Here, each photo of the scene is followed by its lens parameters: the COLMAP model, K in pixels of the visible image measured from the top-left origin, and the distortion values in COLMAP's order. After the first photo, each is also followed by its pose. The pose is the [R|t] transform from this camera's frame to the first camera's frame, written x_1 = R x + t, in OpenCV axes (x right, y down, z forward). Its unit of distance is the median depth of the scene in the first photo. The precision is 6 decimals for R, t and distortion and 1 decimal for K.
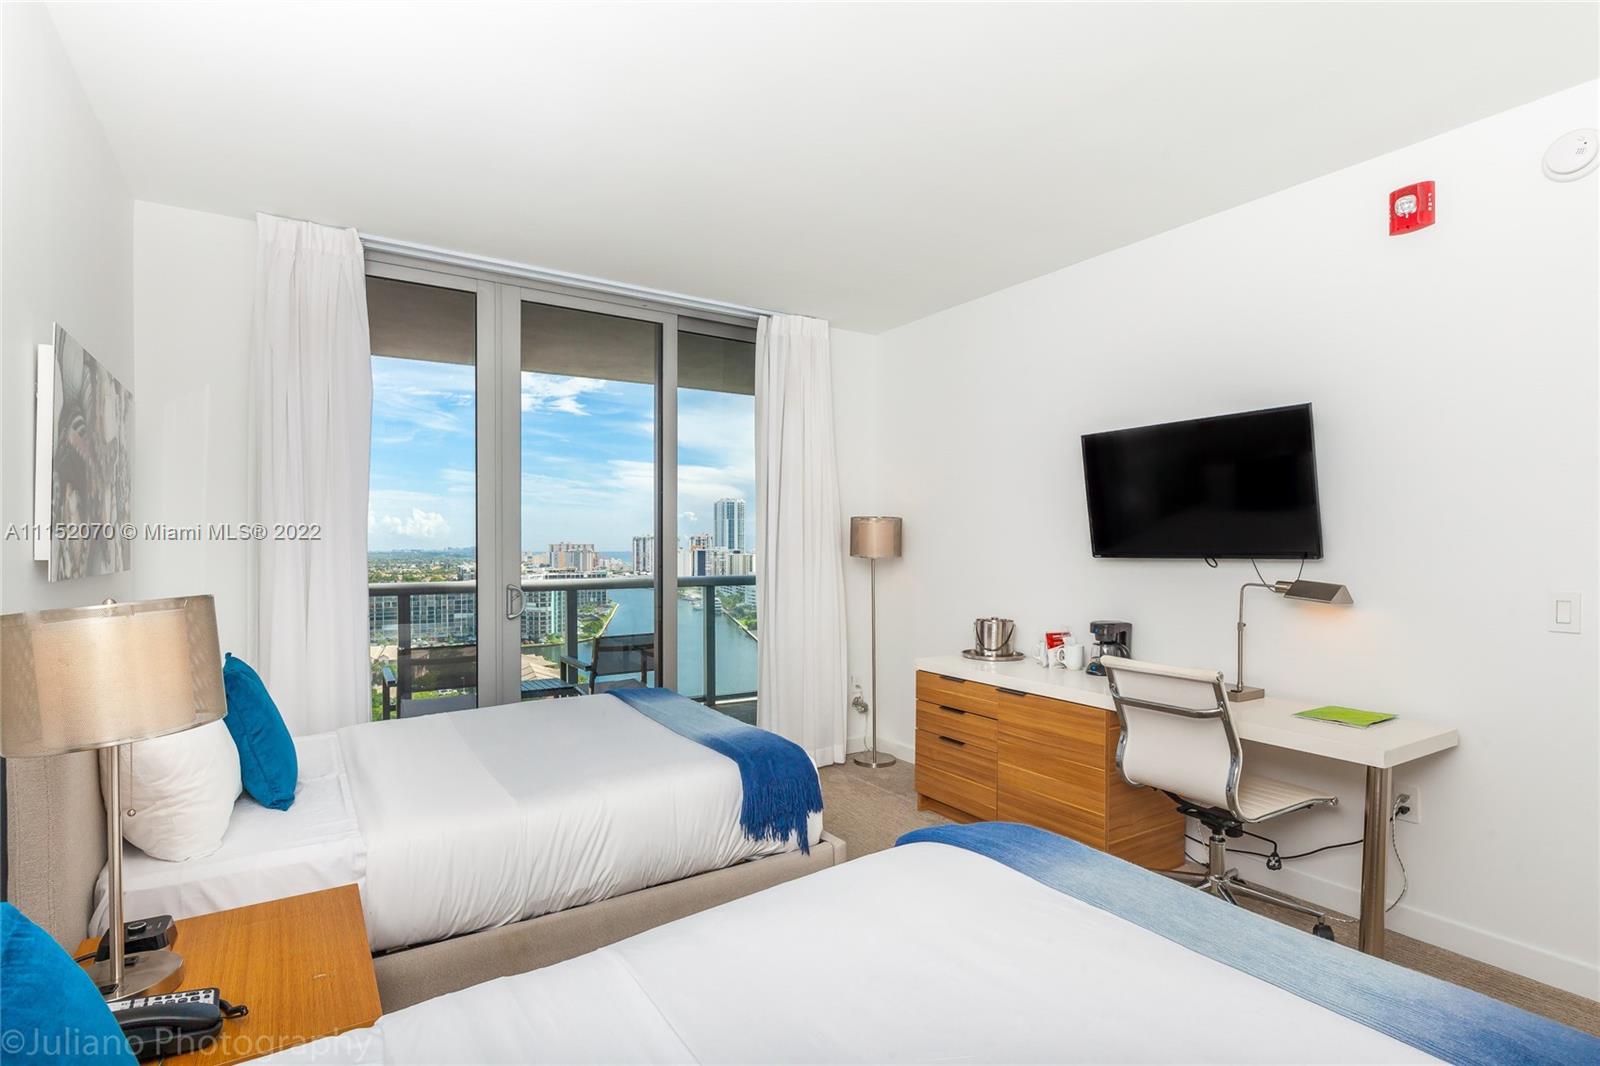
lens RADIAL K [[791.9, 0, 803.3], [0, 791.9, 544.9], [0, 0, 1]] dist [-0.000307, -0.001086]
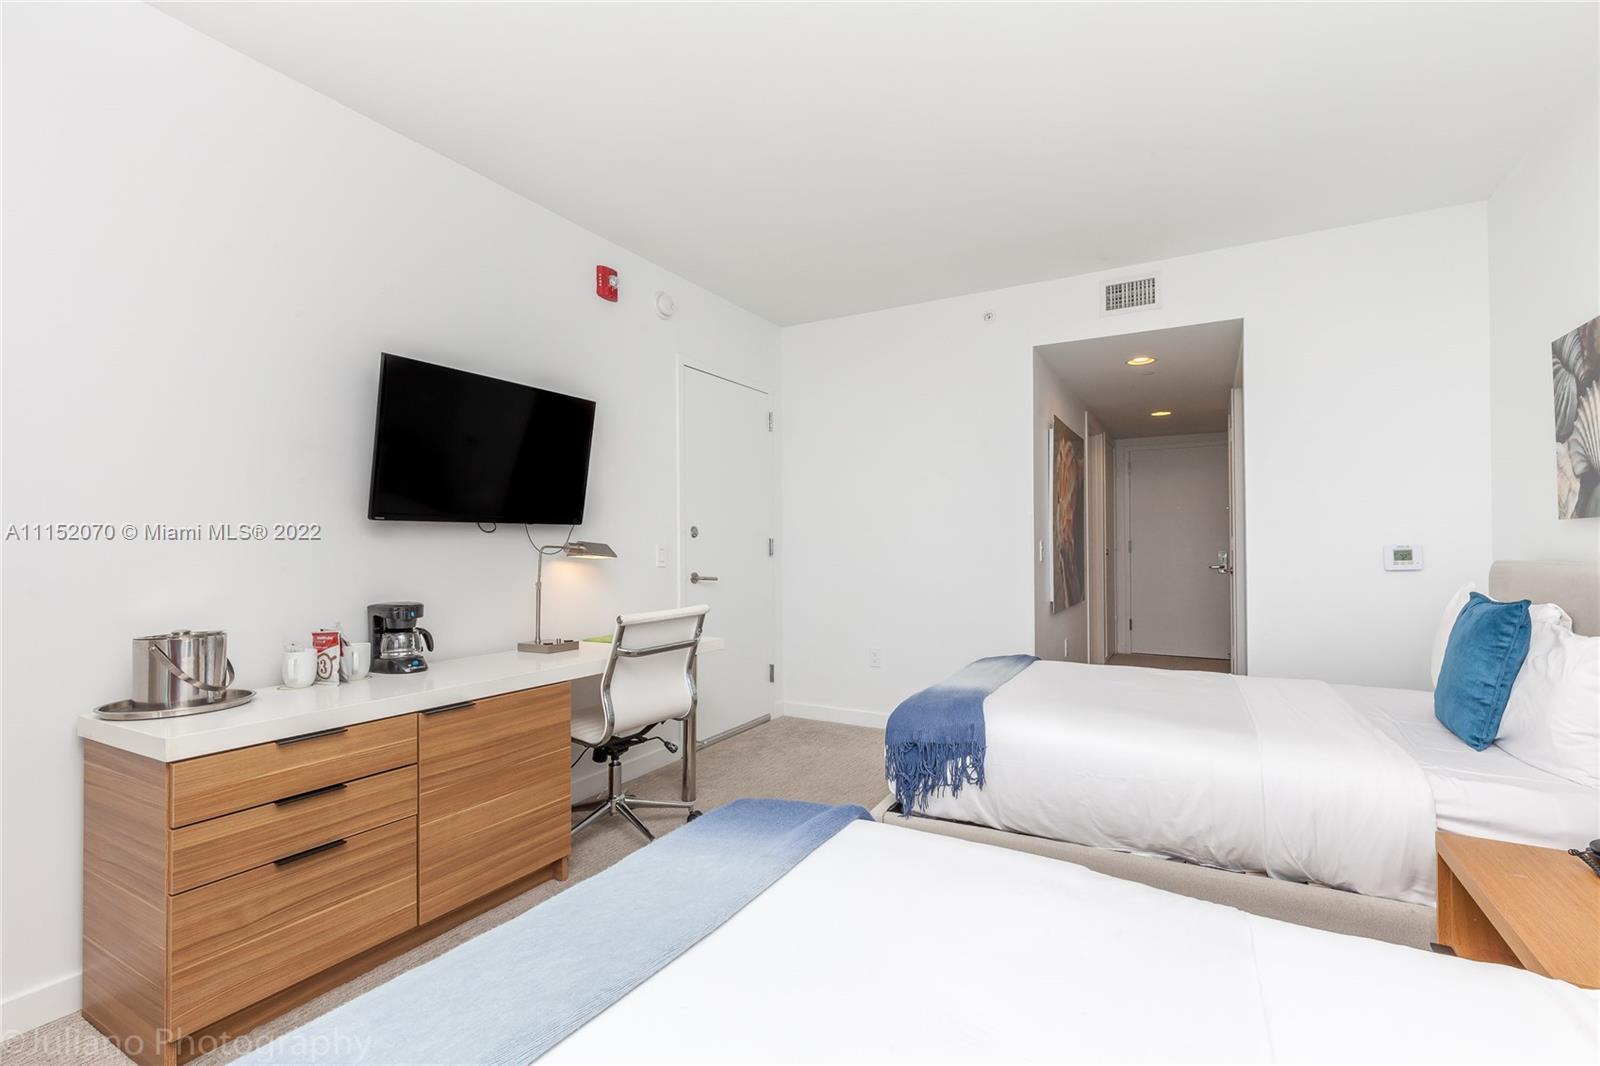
lens RADIAL K [[719.9, 0, 795.4], [0, 719.9, 518.0], [0, 0, 1]] dist [0.002008, 0.000110]
pose [[-0.461297, 0.023589, 0.886932, -0.380384], [-0.006223, 0.999536, -0.029821, 0.030111], [-0.887224, -0.019275, -0.460936, 0.880954]]
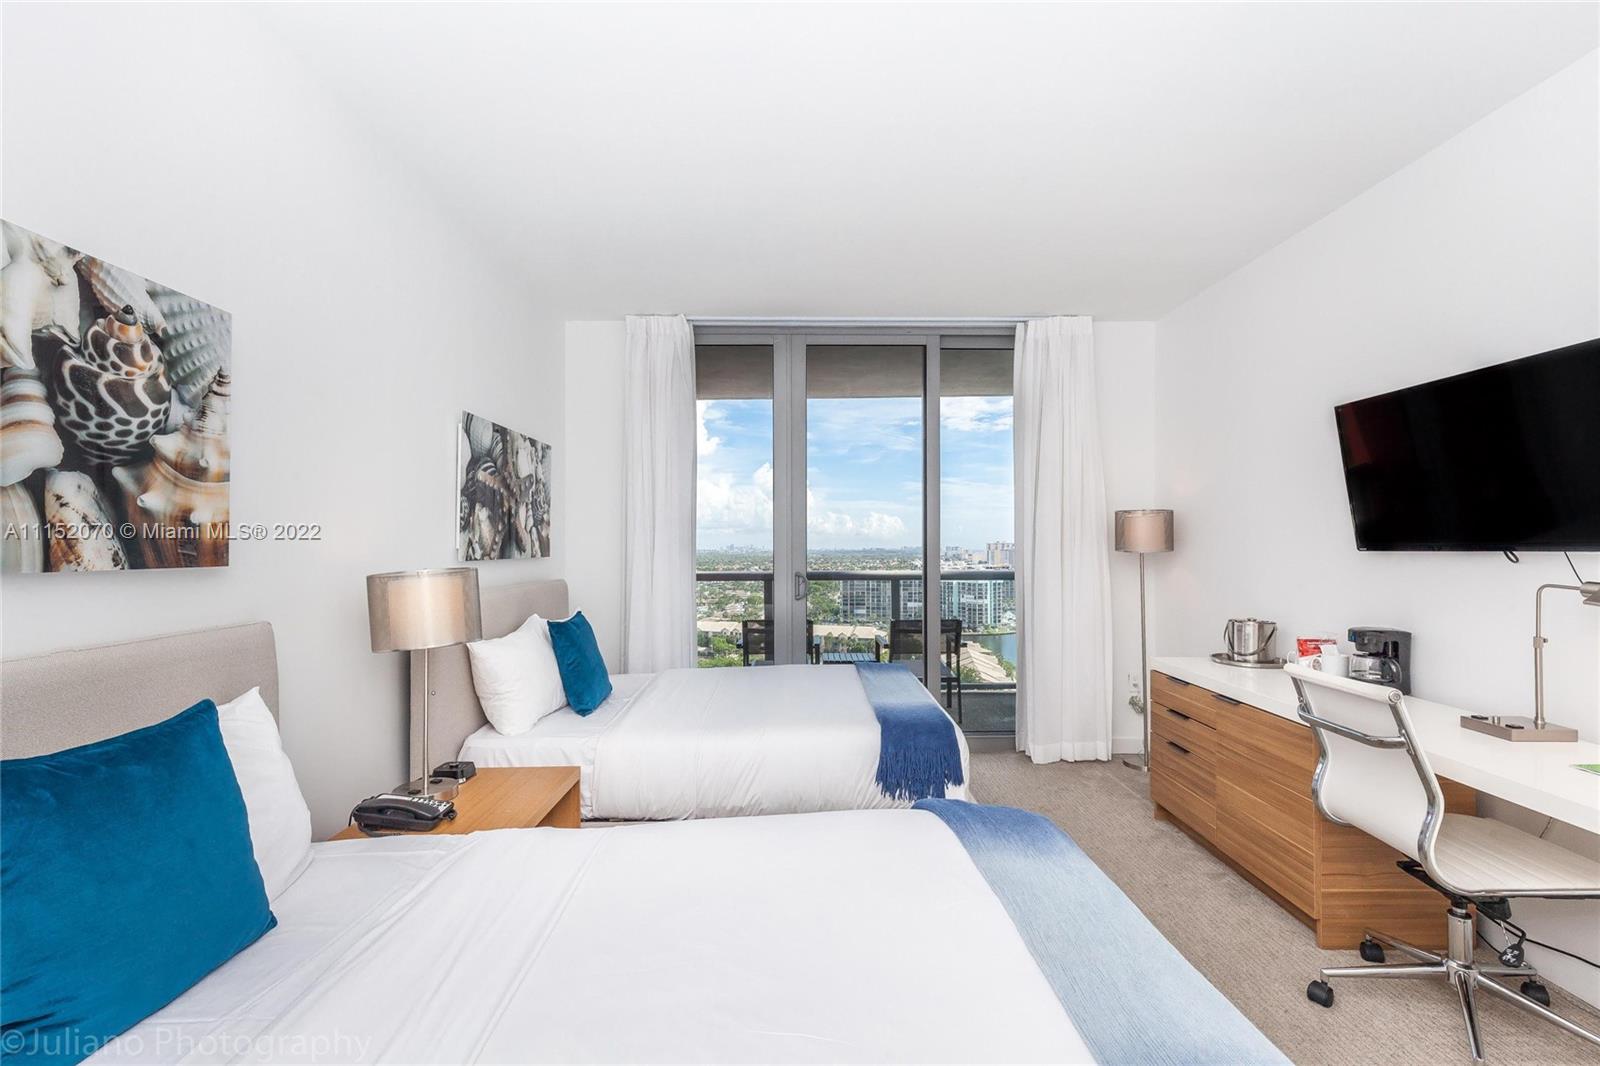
lens RADIAL K [[719.9, 0, 795.8], [0, 719.9, 537.0], [0, 0, 1]] dist [0.002008, 0.000110]
pose [[0.841074, -0.009026, -0.540844, 0.253458], [0.003564, 0.999932, -0.011146, 0.007336], [0.540908, 0.007447, 0.841049, 0.039810]]
